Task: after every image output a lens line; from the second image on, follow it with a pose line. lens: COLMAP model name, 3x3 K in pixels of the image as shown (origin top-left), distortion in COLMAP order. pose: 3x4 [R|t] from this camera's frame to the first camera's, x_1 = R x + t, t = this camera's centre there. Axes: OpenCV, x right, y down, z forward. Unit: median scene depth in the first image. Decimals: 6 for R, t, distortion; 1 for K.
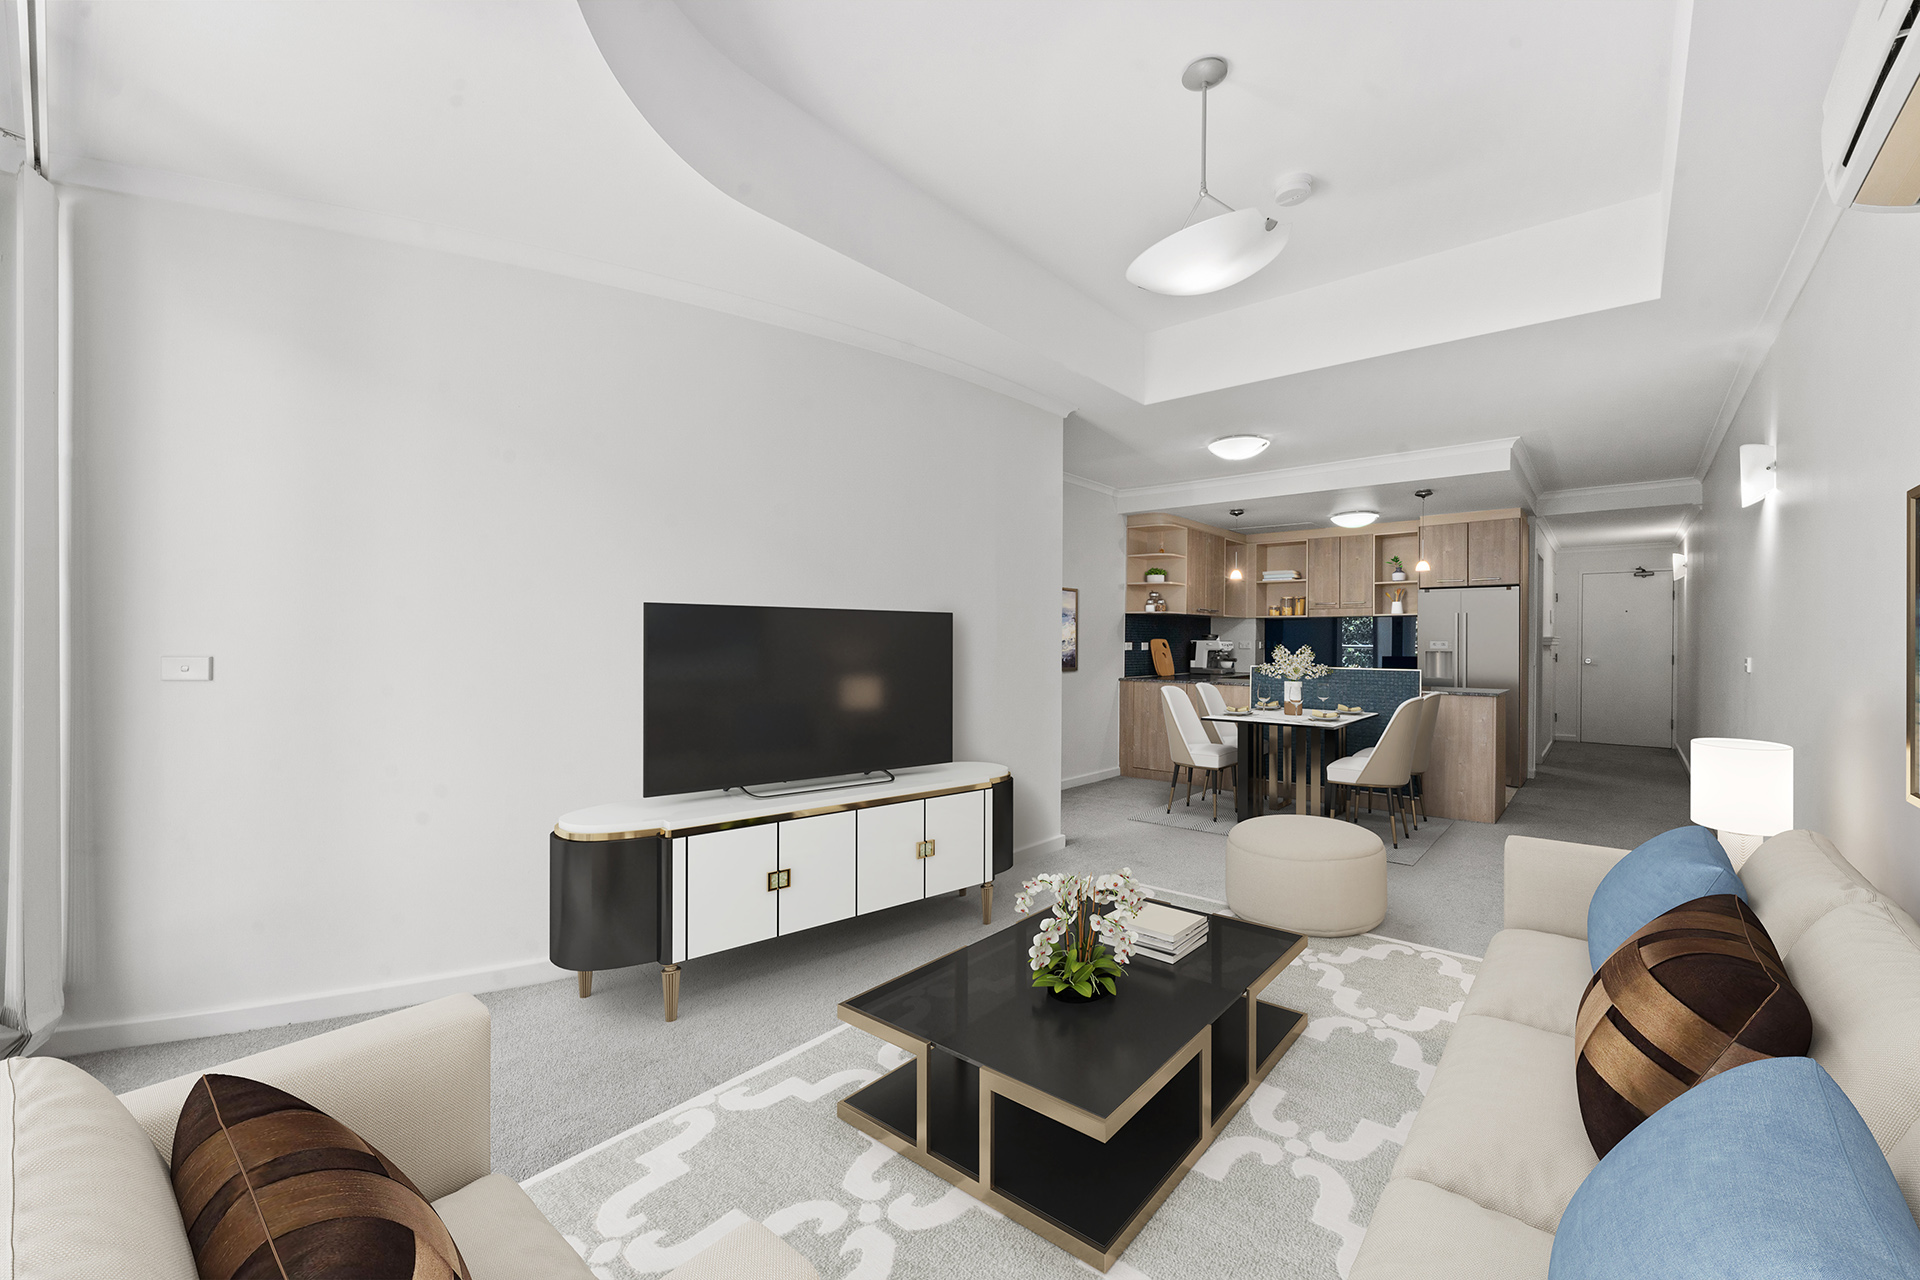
lens RADIAL K [[769.8, 0, 938.4], [0, 769.8, 651.2], [0, 0, 1]] dist [-0.001473, -0.000187]
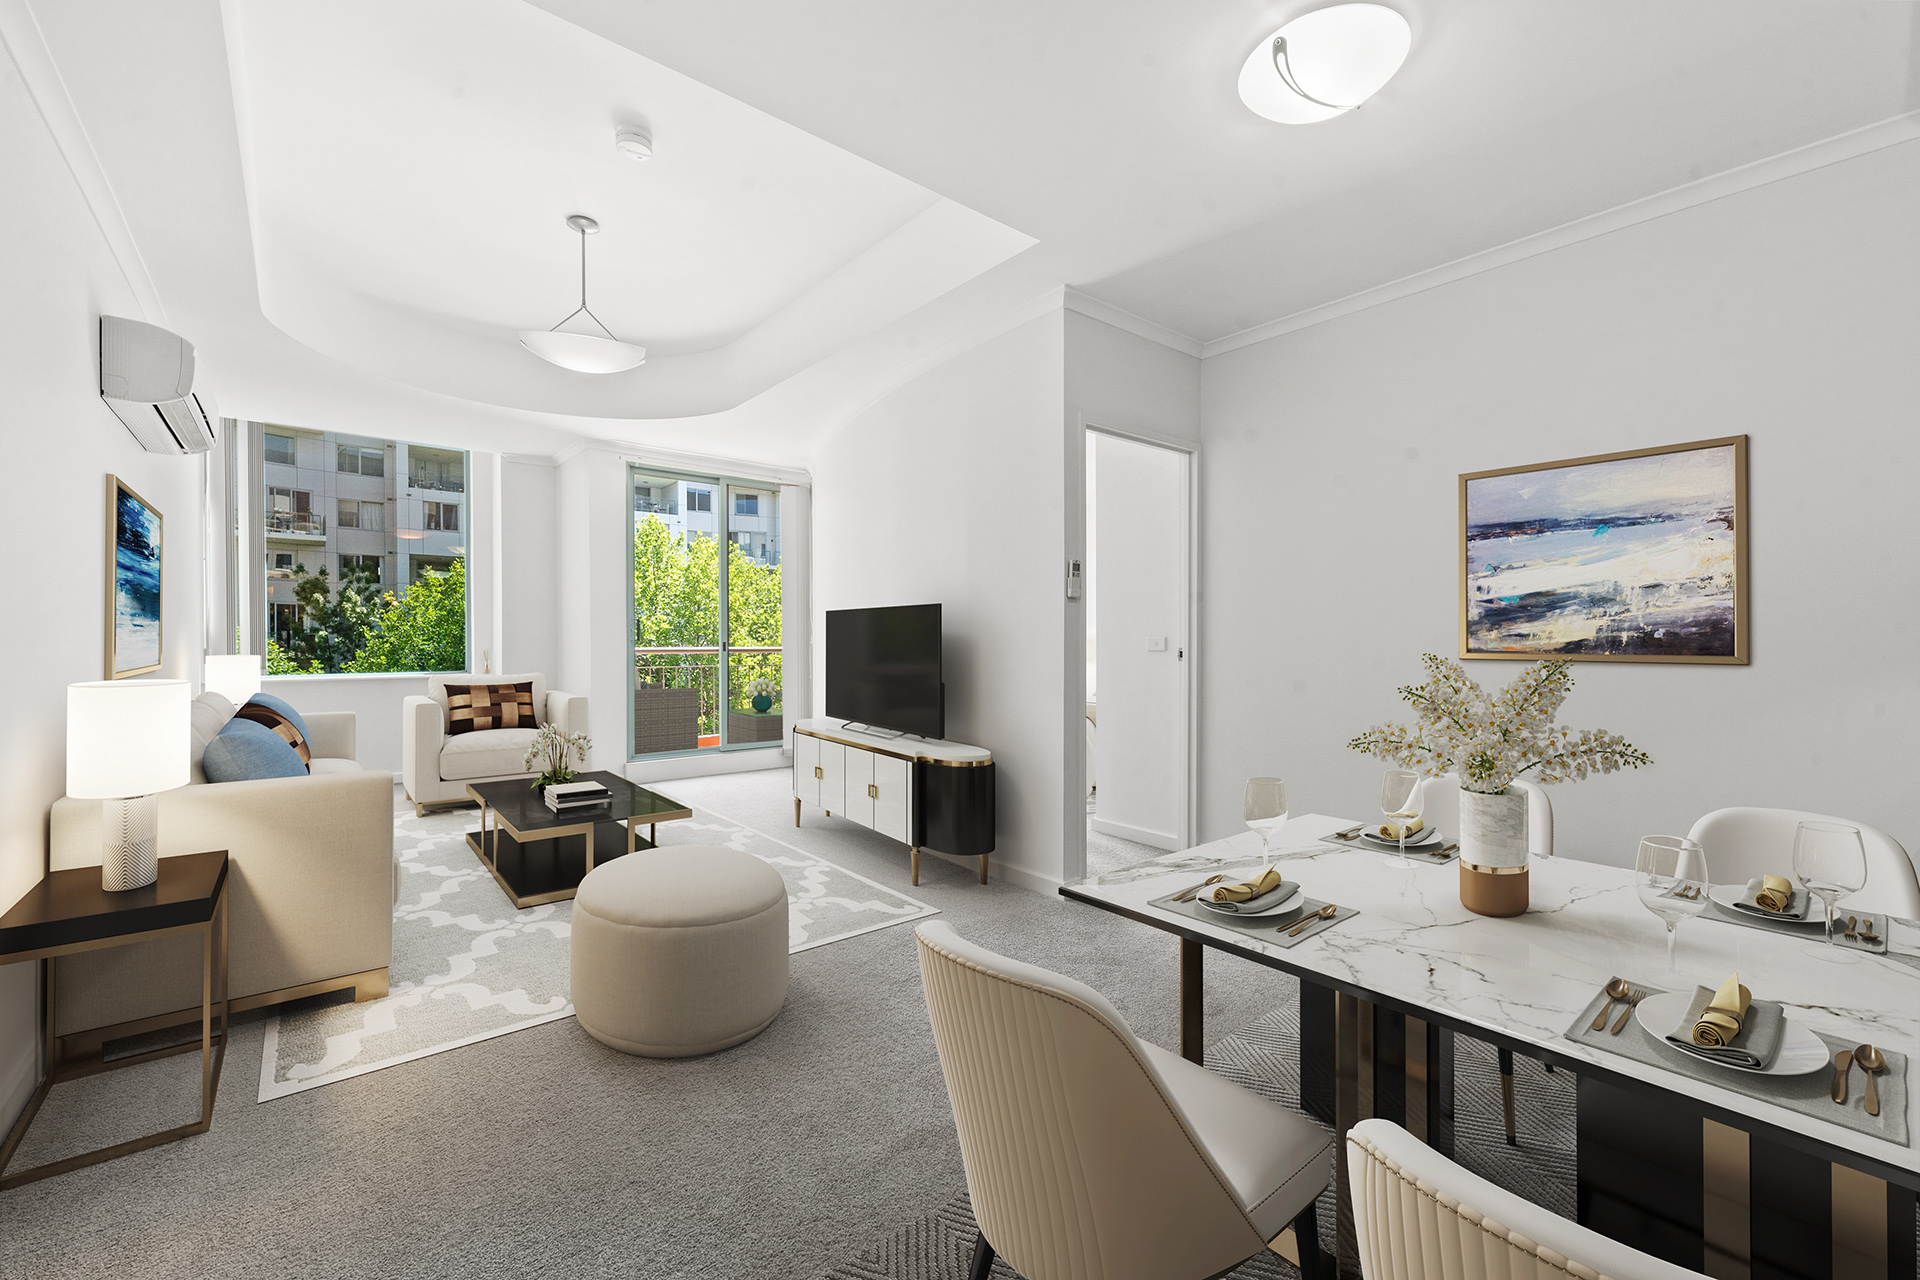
lens RADIAL K [[769.8, 0, 938.4], [0, 769.8, 651.2], [0, 0, 1]] dist [-0.001473, -0.000187]
pose [[-0.192893, -0.025941, -0.980877, 1.212700], [-0.010656, 0.999647, -0.024341, 0.065027], [0.981162, 0.005757, -0.193102, 1.403107]]
